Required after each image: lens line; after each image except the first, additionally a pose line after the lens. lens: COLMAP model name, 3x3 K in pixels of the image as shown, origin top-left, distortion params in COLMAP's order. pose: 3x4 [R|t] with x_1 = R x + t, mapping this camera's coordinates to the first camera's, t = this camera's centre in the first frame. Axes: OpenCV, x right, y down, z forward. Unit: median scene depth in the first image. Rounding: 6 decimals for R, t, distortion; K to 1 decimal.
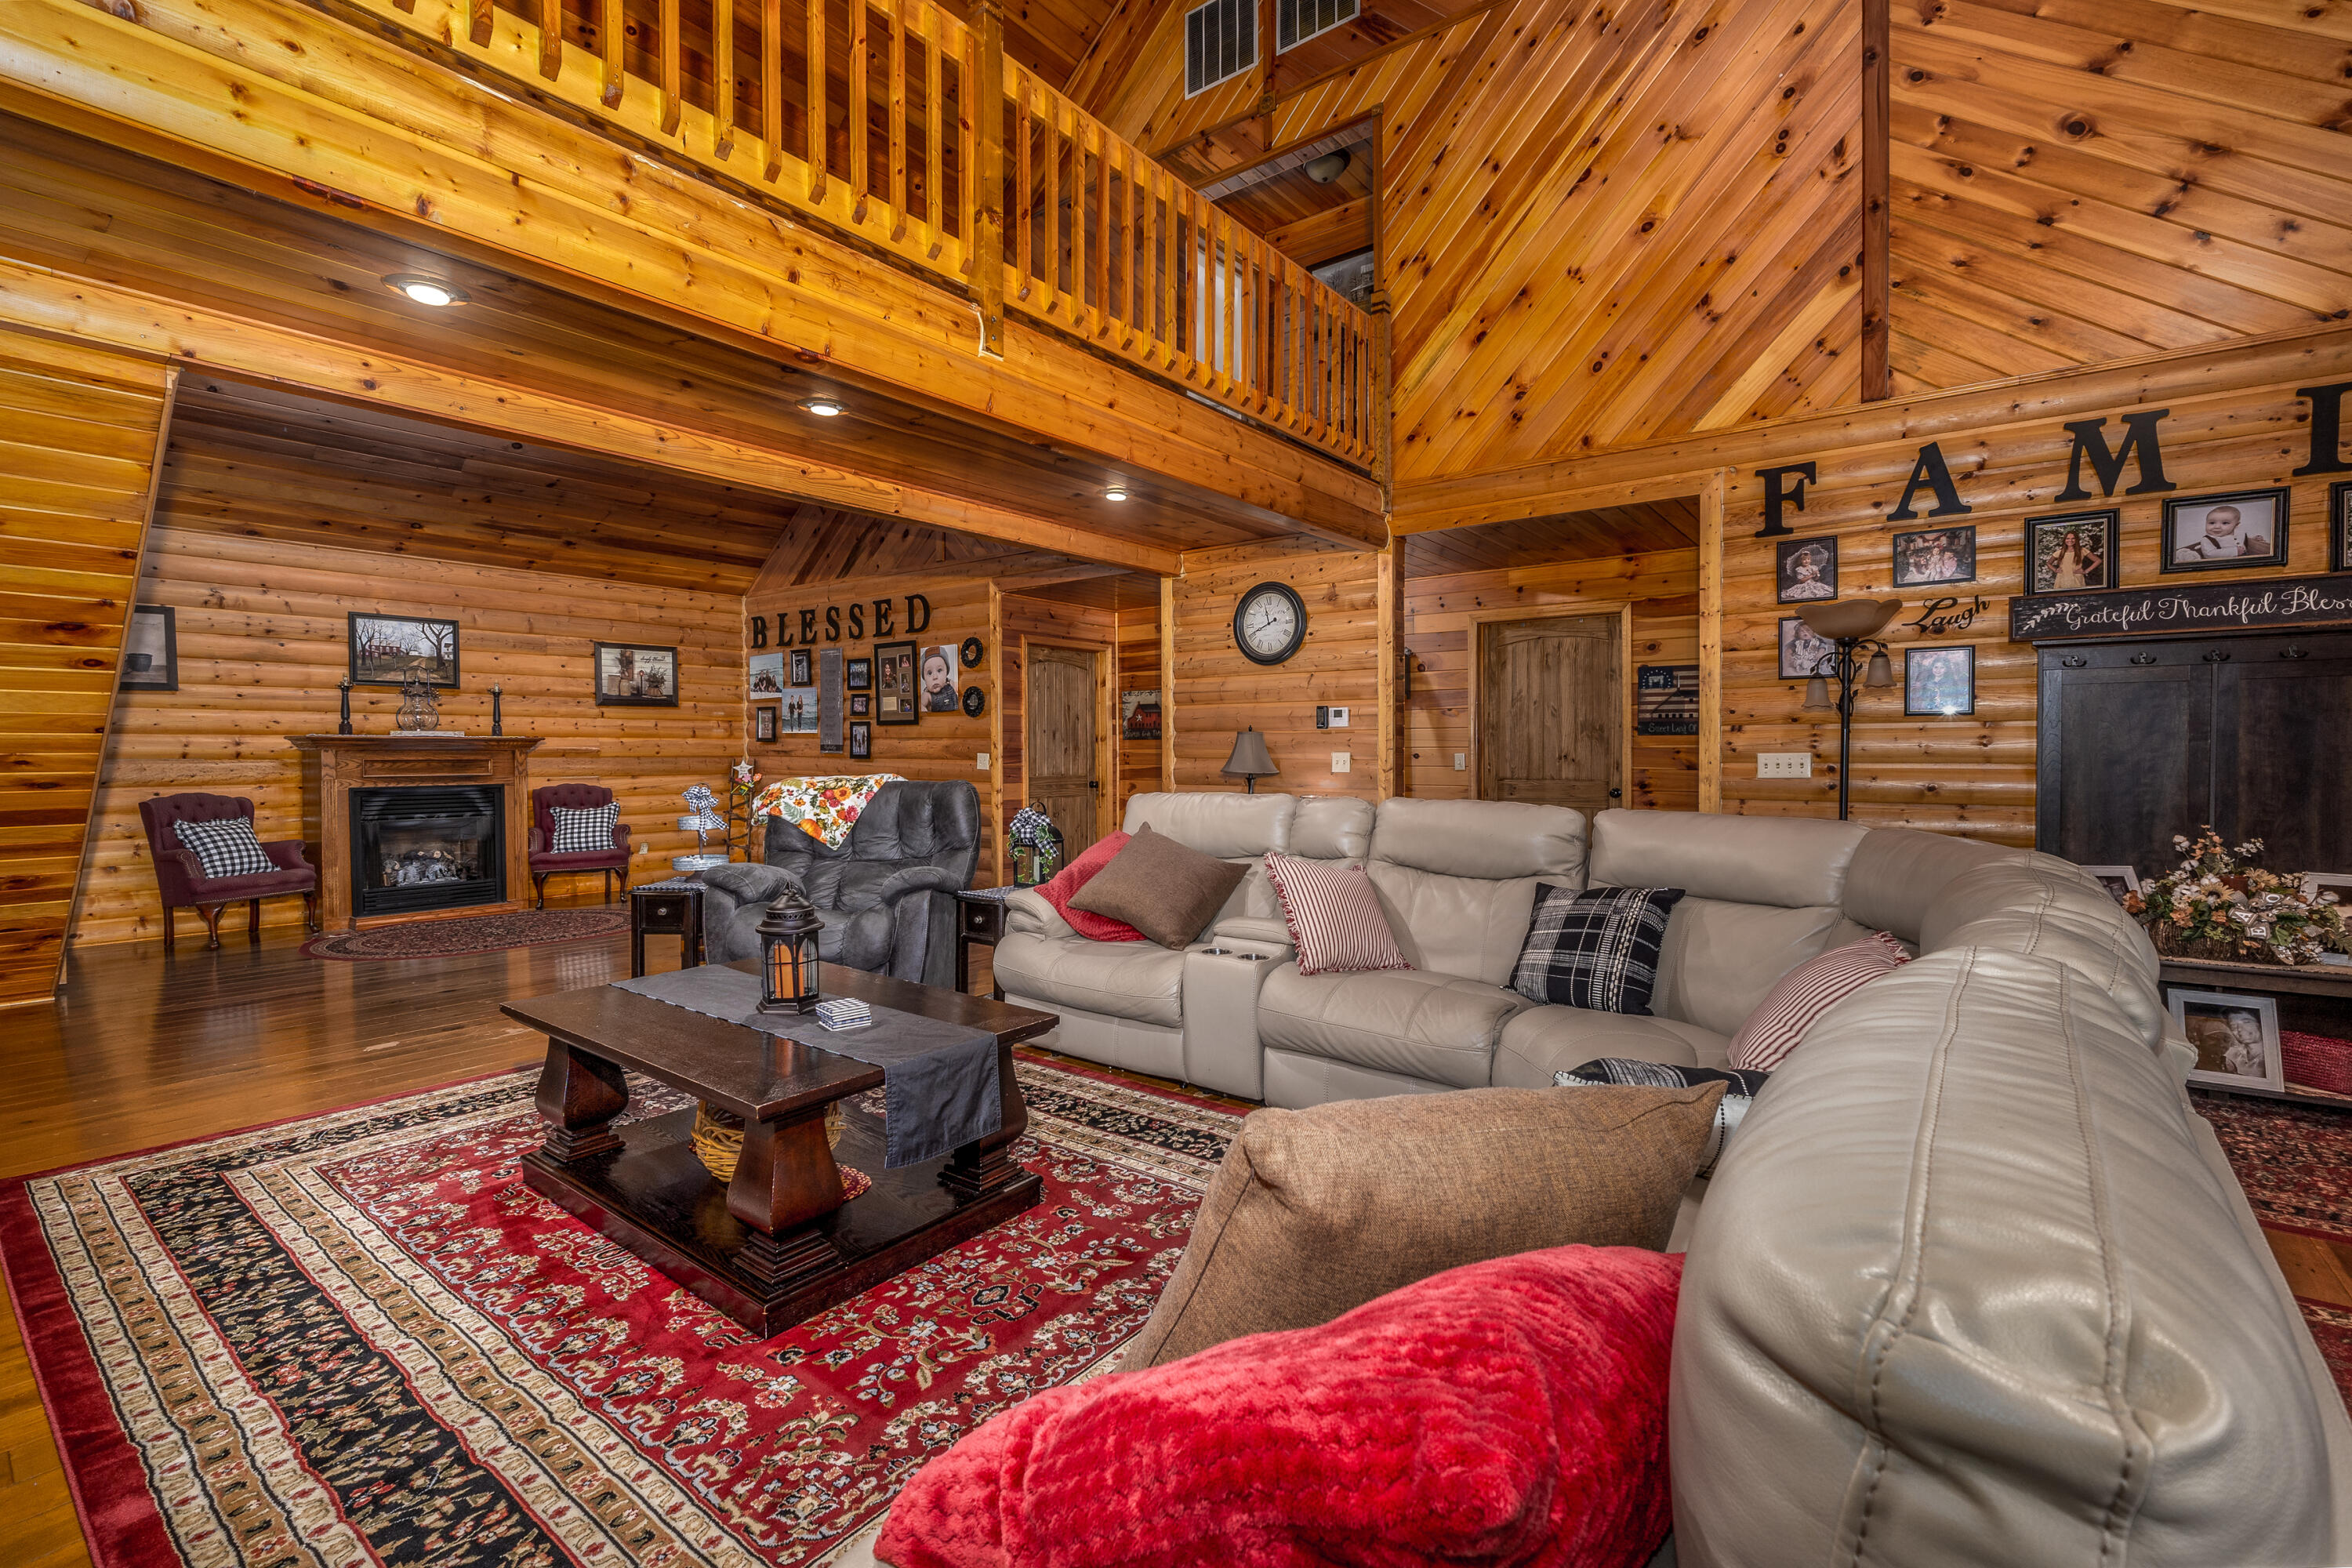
lens RADIAL K [[998.0, 0, 1159.5], [0, 998.0, 796.9], [0, 0, 1]] dist [-0.006870, -0.000084]
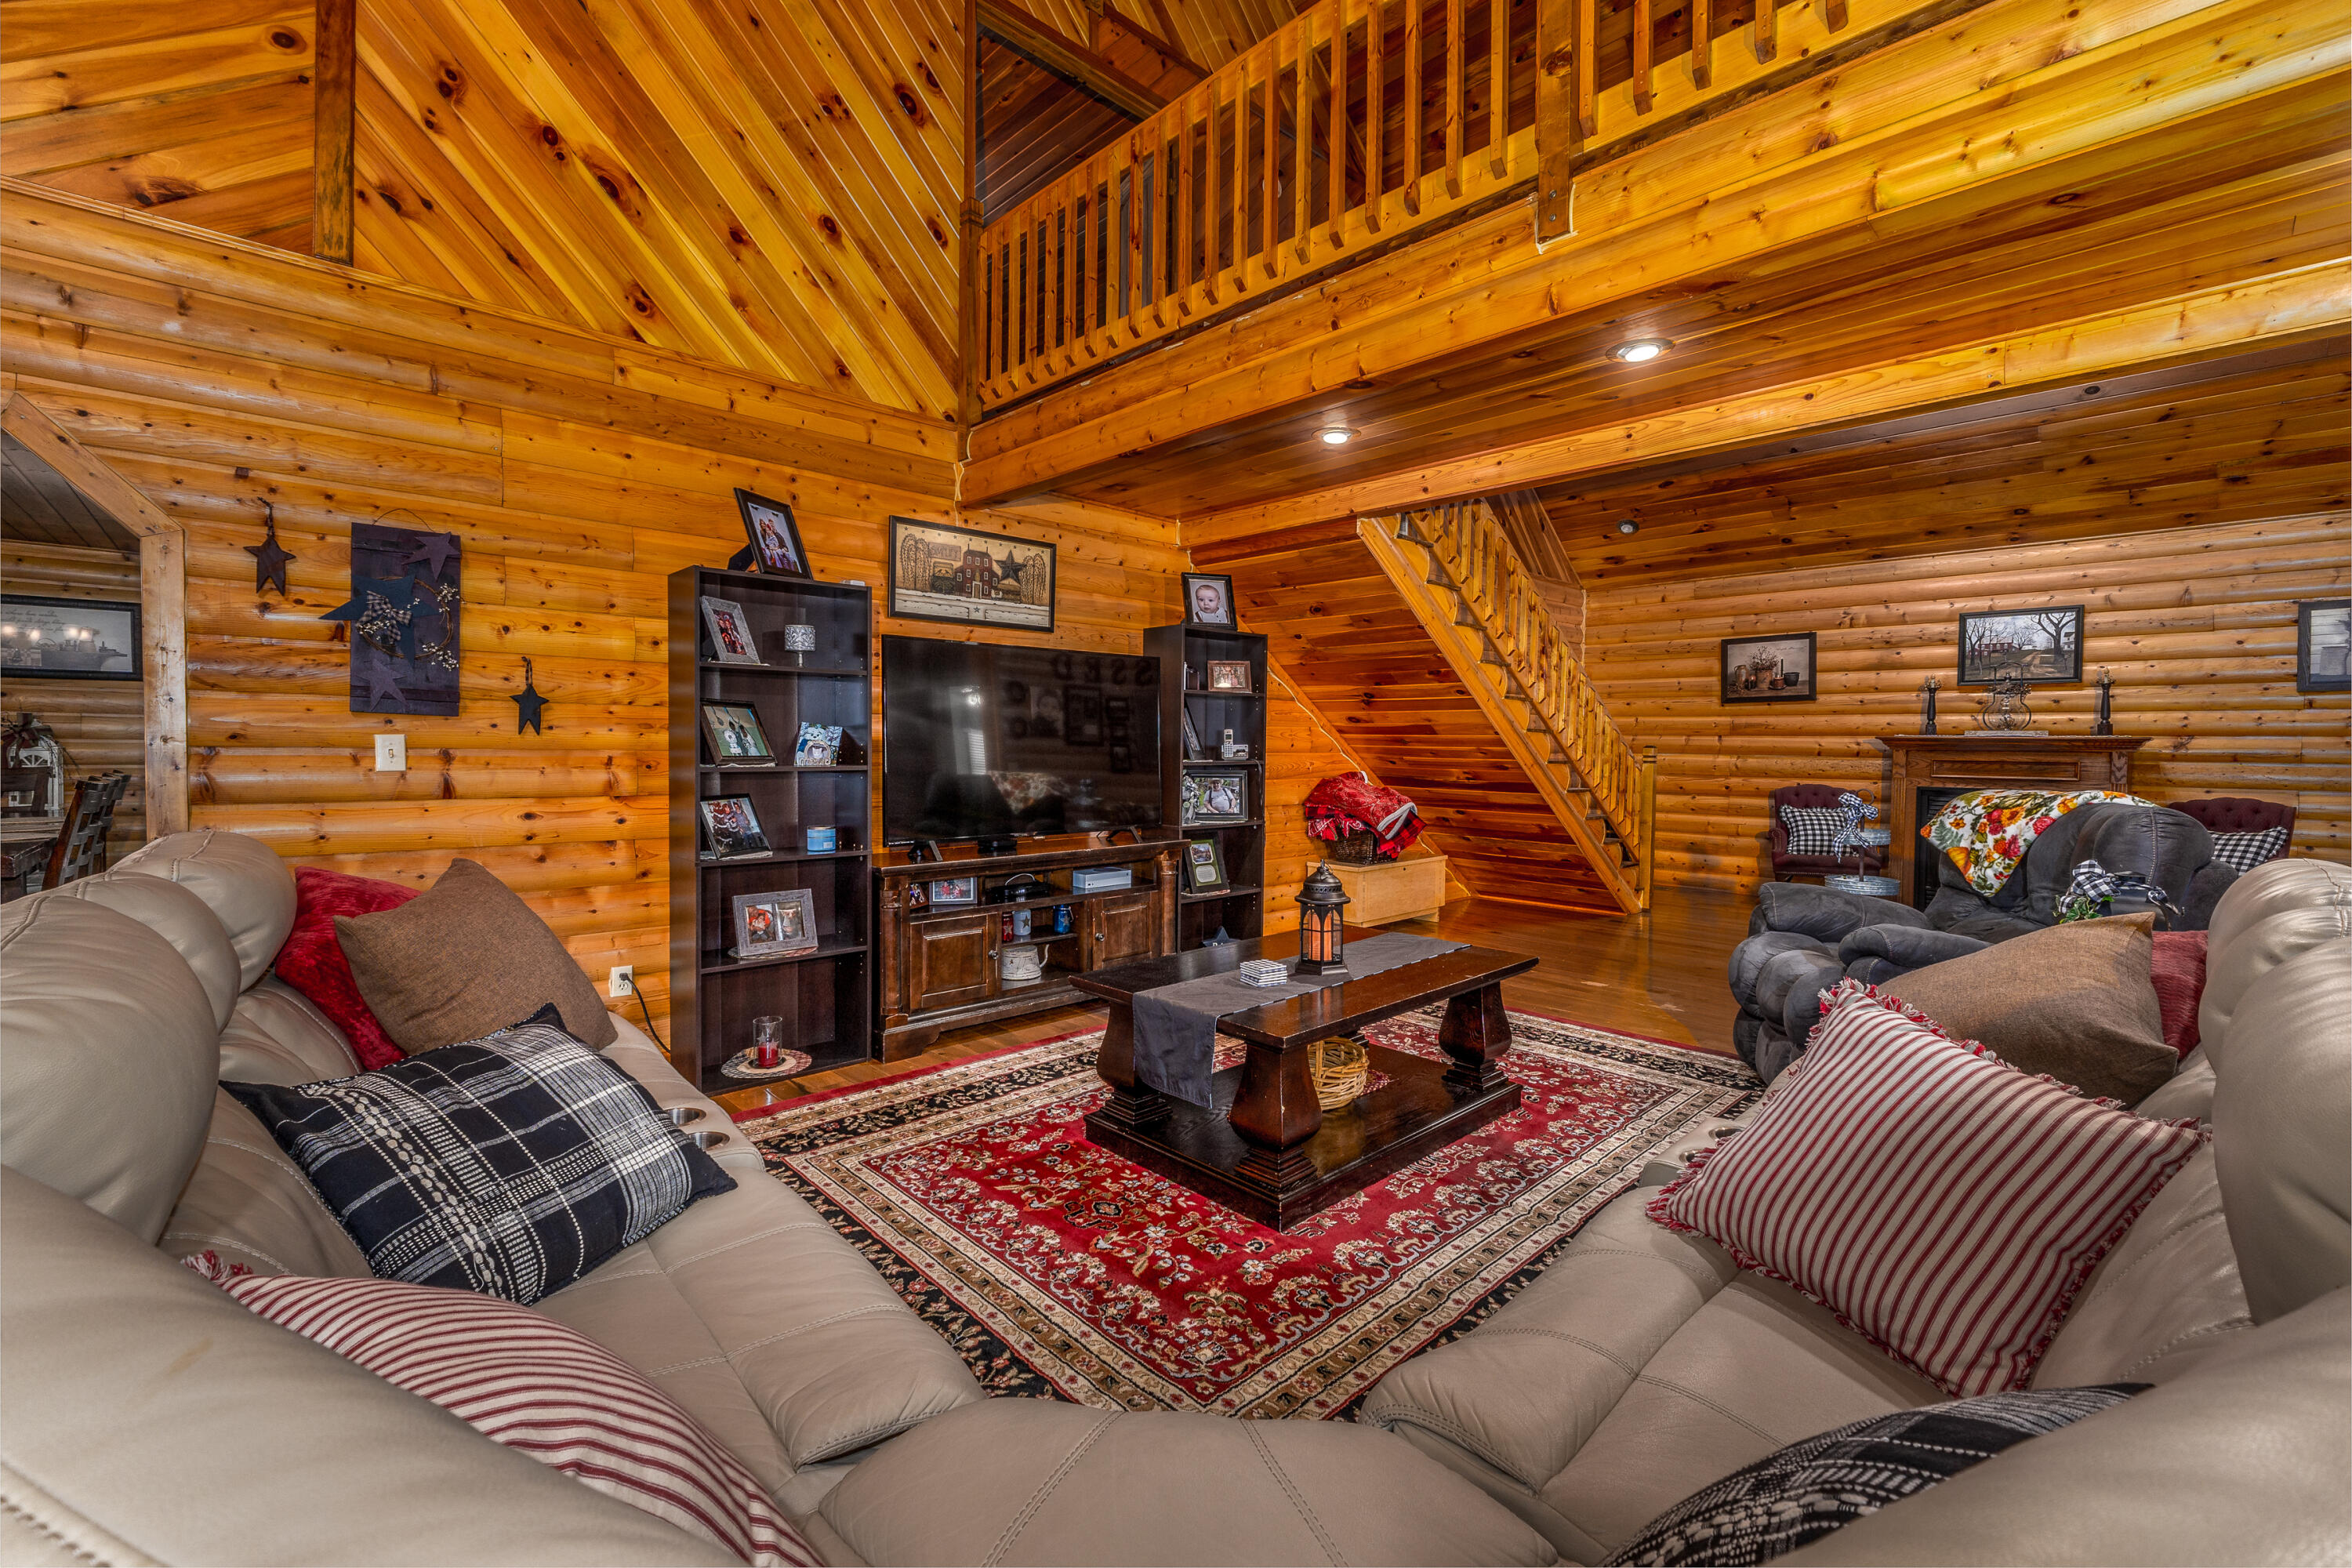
lens RADIAL K [[998.0, 0, 1192.5], [0, 998.0, 764.6], [0, 0, 1]] dist [-0.006870, -0.000084]
pose [[-0.140492, 0.020582, -0.989868, 0.305707], [-0.056686, 0.997977, 0.028796, -0.018559], [0.988458, 0.060158, -0.139041, 0.390838]]
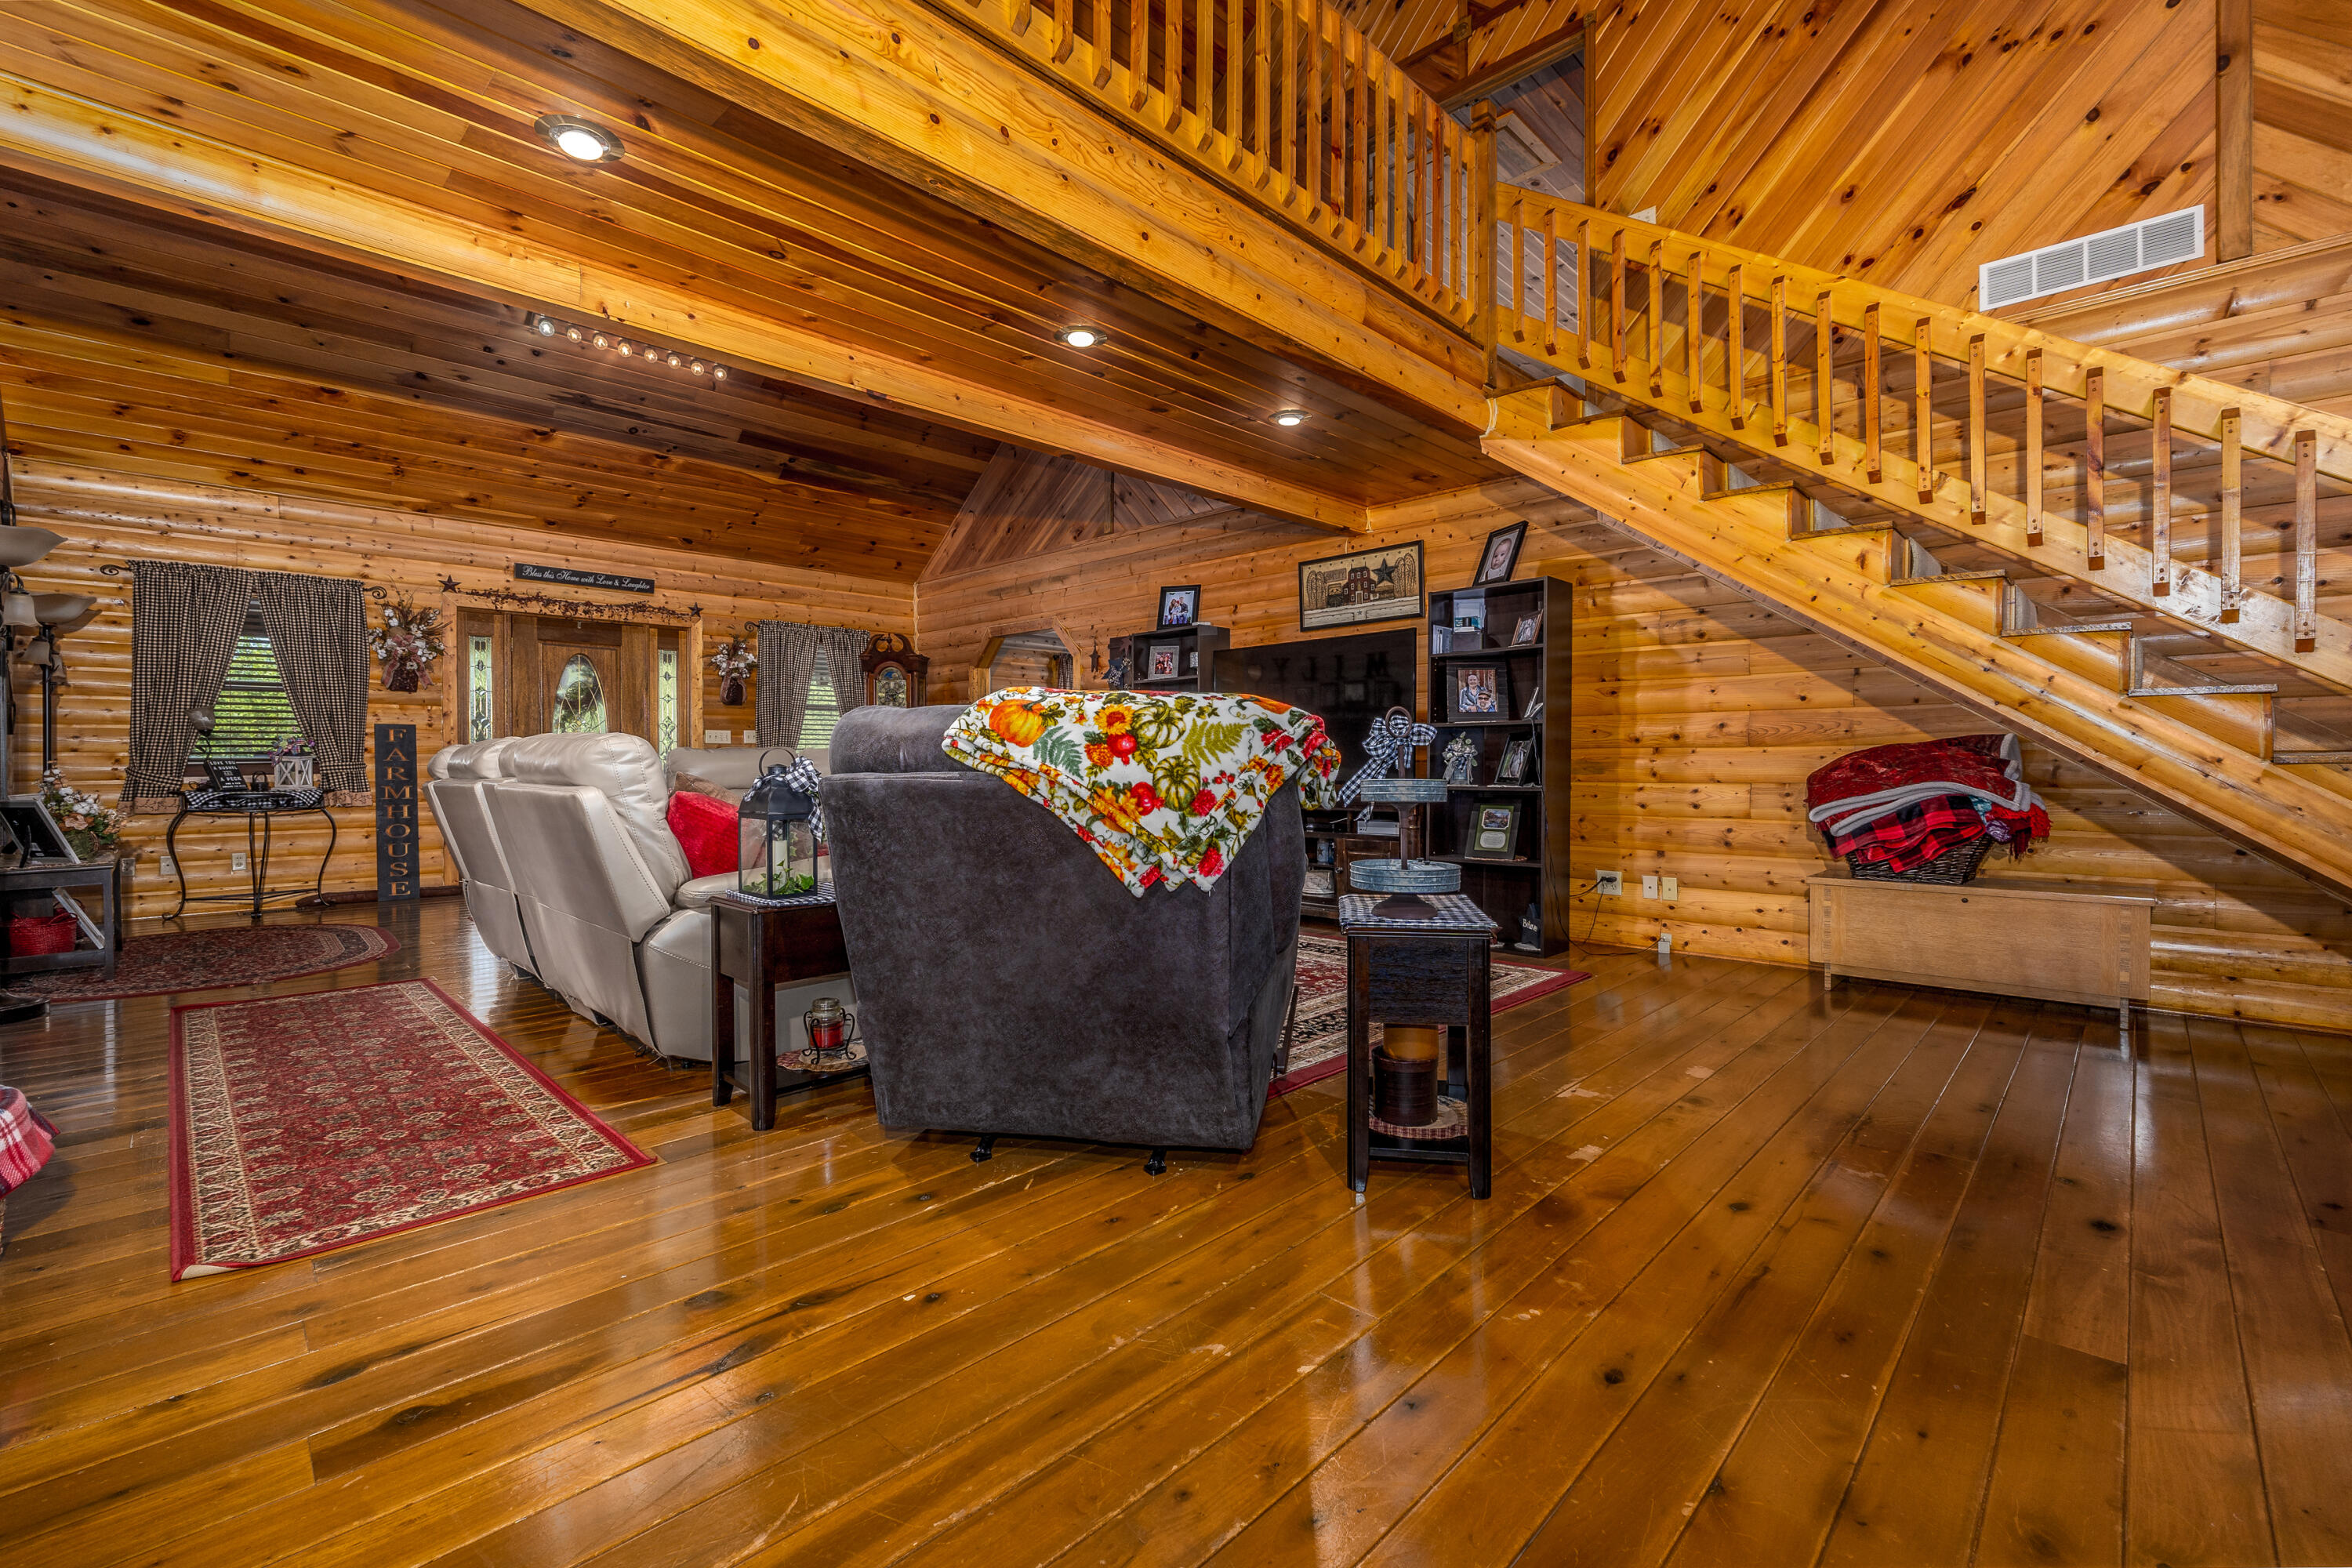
lens RADIAL K [[998.0, 0, 1164.9], [0, 998.0, 778.3], [0, 0, 1]] dist [-0.006870, -0.000084]
pose [[-0.993094, 0.000750, 0.117319, -0.282613], [0.008167, 0.997996, 0.062754, -0.007600], [-0.117037, 0.063279, -0.991110, 1.037897]]
